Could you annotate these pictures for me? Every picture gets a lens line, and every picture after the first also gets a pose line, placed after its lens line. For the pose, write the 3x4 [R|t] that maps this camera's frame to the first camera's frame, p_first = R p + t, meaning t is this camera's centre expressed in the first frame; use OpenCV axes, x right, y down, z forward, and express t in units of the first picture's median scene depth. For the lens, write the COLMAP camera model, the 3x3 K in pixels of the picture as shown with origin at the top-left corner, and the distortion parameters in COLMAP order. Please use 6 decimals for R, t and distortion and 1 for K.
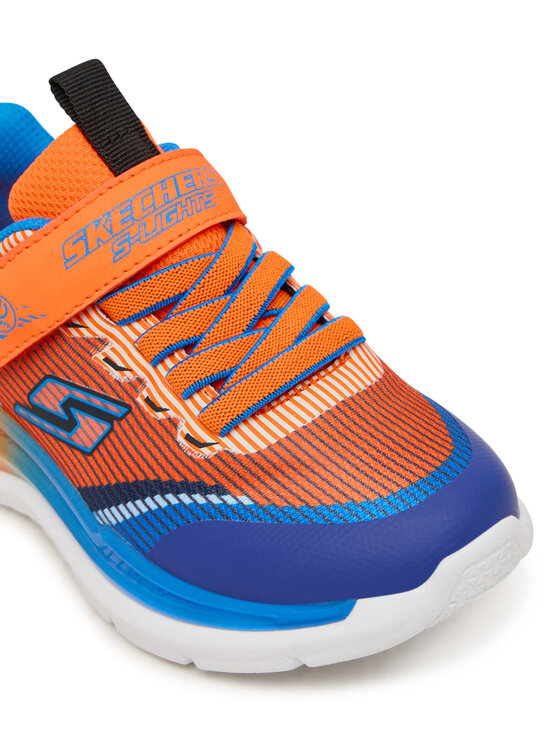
lens RADIAL K [[2076.0, 0, 280.0], [0, 2076.0, 373.0], [0, 0, 1]] dist [-0.298378, -0.416621]
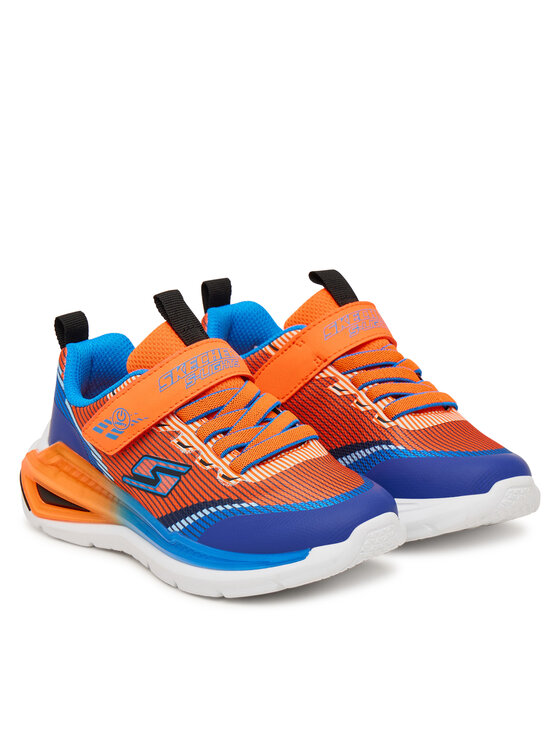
lens RADIAL K [[2195.0, 0, 280.0], [0, 2195.0, 373.0], [0, 0, 1]] dist [-0.065185, -0.189786]
pose [[0.998812, 0.037836, 0.030708, -0.056379], [-0.027845, 0.960310, -0.277540, 0.481777], [-0.039990, 0.276355, 0.960223, -0.919700]]
